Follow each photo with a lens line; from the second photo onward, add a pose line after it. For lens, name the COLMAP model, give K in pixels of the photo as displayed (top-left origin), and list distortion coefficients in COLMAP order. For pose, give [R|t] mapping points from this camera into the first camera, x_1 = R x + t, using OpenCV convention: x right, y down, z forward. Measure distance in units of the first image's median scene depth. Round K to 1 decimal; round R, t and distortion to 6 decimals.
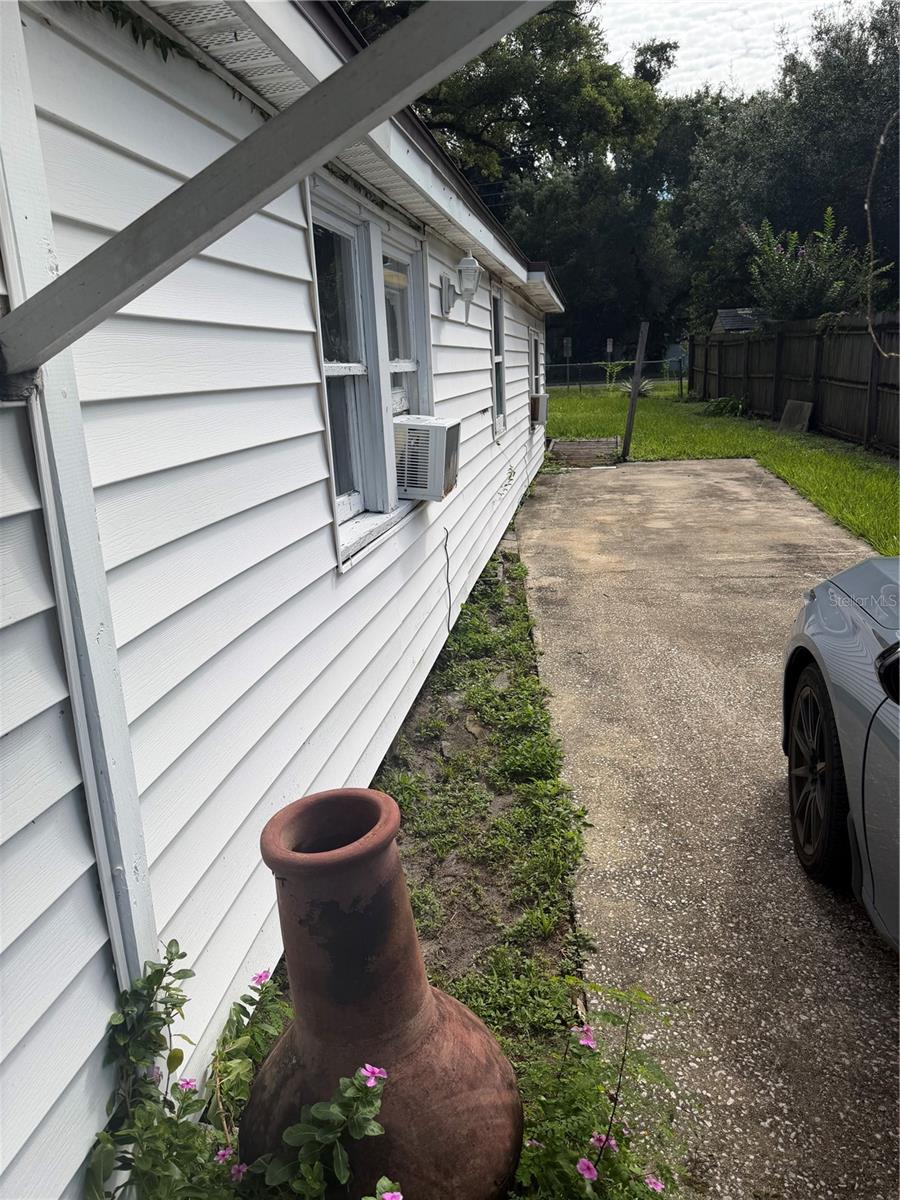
lens RADIAL K [[845.7, 0, 441.7], [0, 845.7, 596.6], [0, 0, 1]] dist [0.074534, -0.119981]
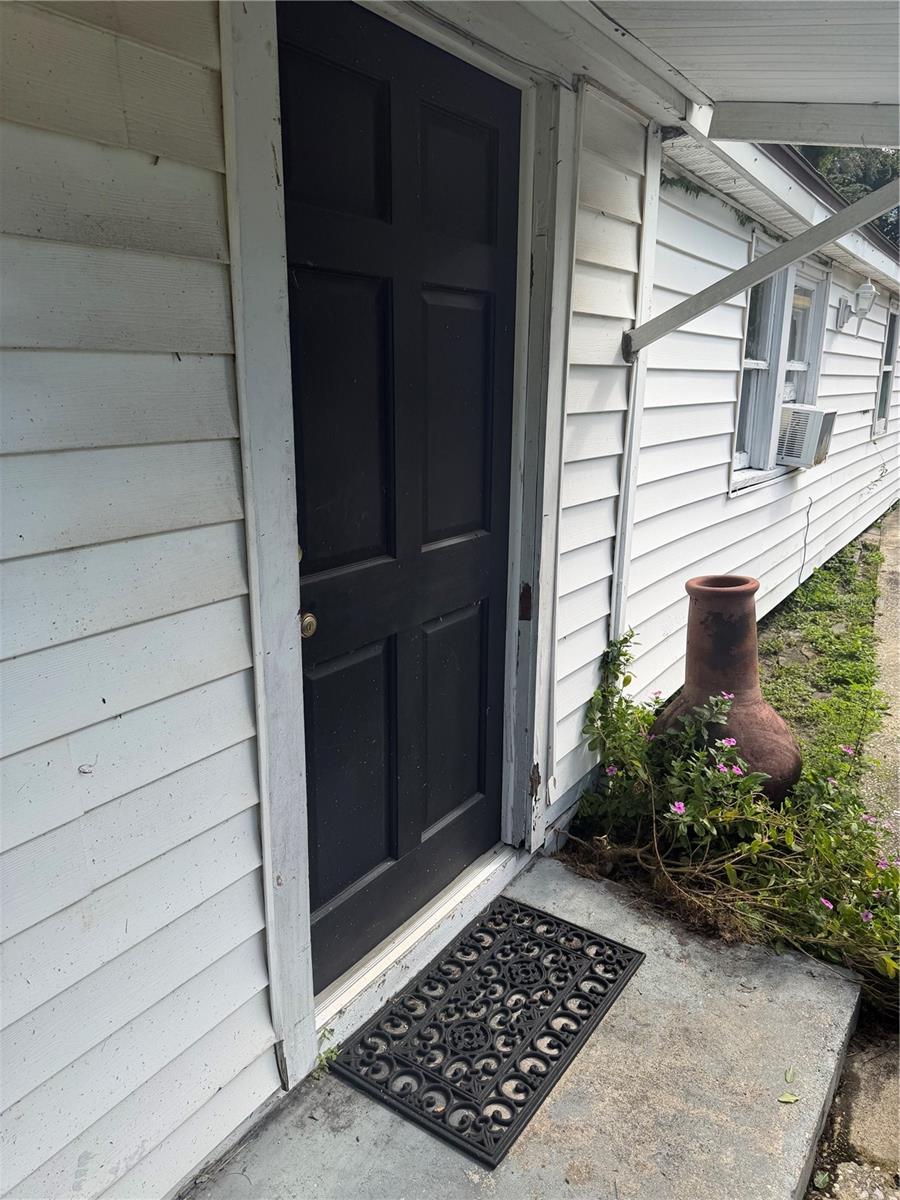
lens RADIAL K [[845.7, 0, 441.7], [0, 845.7, 596.6], [0, 0, 1]] dist [0.074534, -0.119981]
pose [[0.911100, 0.154379, -0.382183, 0.014493], [-0.156307, 0.987361, 0.026210, 0.128362], [0.381399, 0.035858, 0.923715, -0.407600]]
